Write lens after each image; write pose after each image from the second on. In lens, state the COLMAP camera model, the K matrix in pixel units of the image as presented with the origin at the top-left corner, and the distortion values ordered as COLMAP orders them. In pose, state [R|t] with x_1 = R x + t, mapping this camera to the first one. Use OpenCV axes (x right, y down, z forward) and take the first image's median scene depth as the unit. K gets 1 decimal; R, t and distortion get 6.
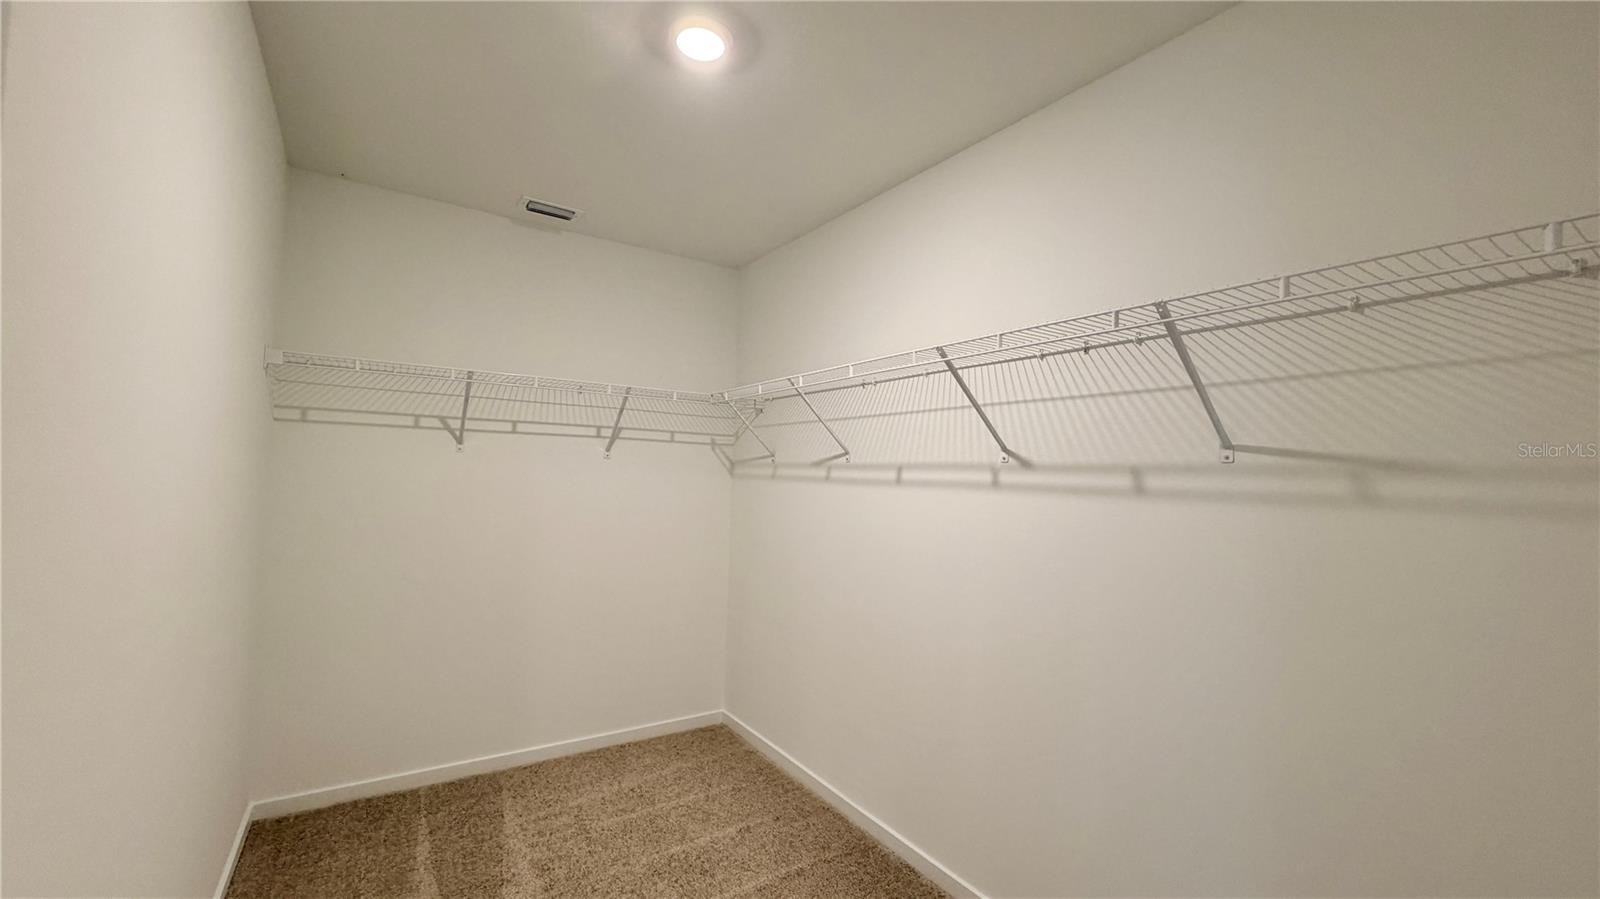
lens RADIAL K [[636.1, 0, 796.3], [0, 636.1, 450.6], [0, 0, 1]] dist [0.001822, 0.000080]
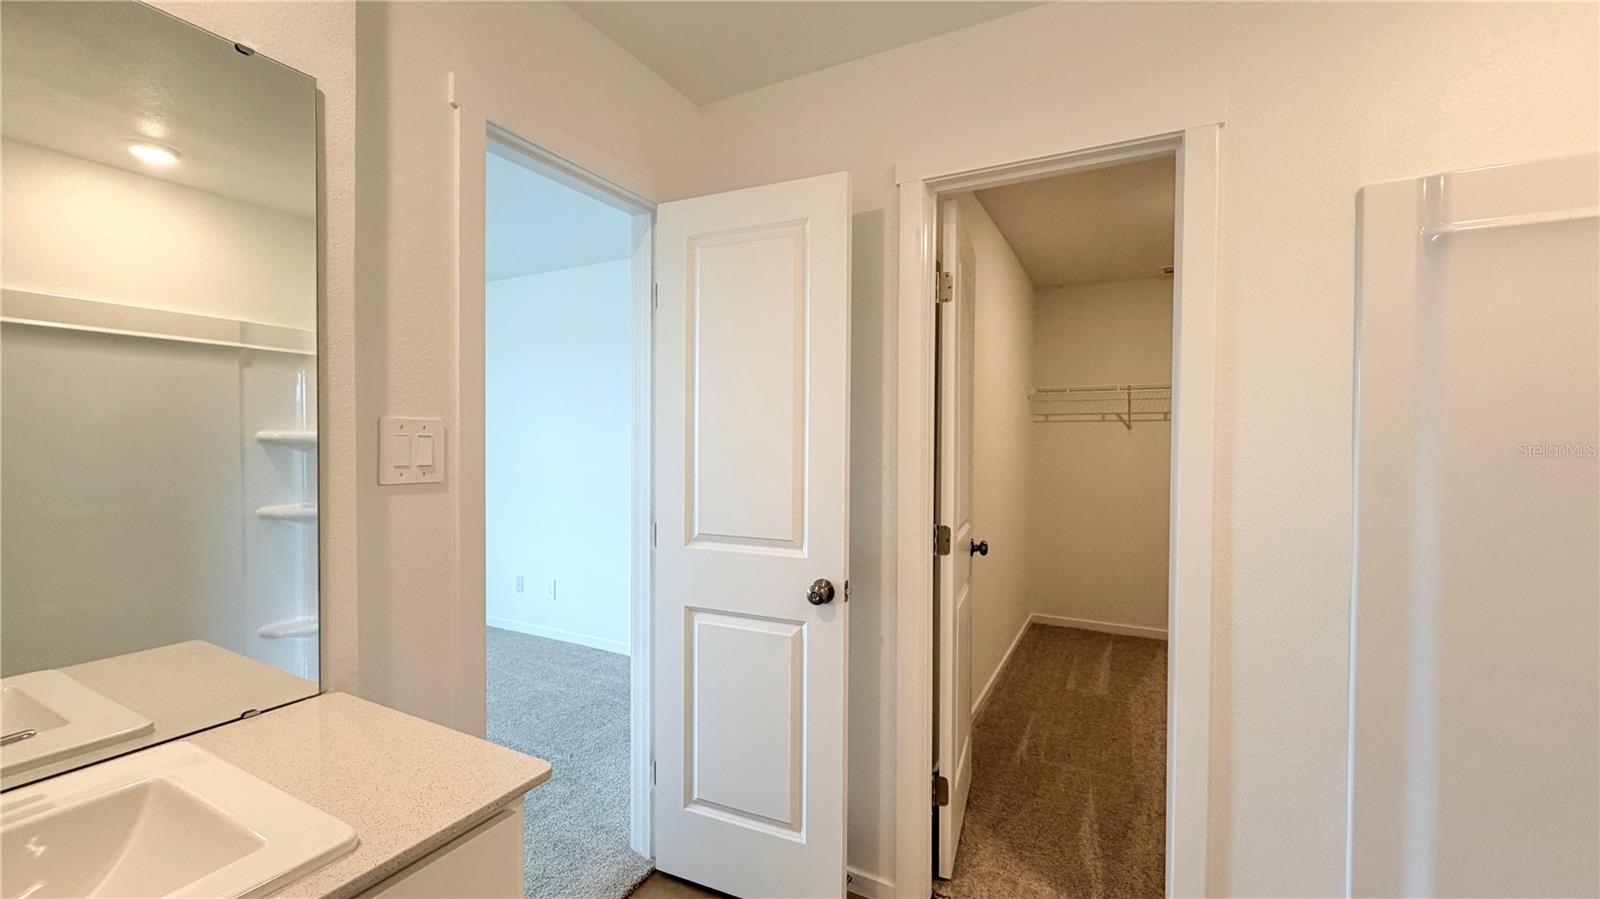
lens RADIAL K [[636.1, 0, 796.3], [0, 636.1, 450.6], [0, 0, 1]] dist [0.001822, 0.000080]
pose [[0.470807, -0.026029, -0.881852, 0.507598], [0.030367, 0.999450, -0.013288, 0.040218], [0.881713, -0.020523, 0.471339, -0.517447]]
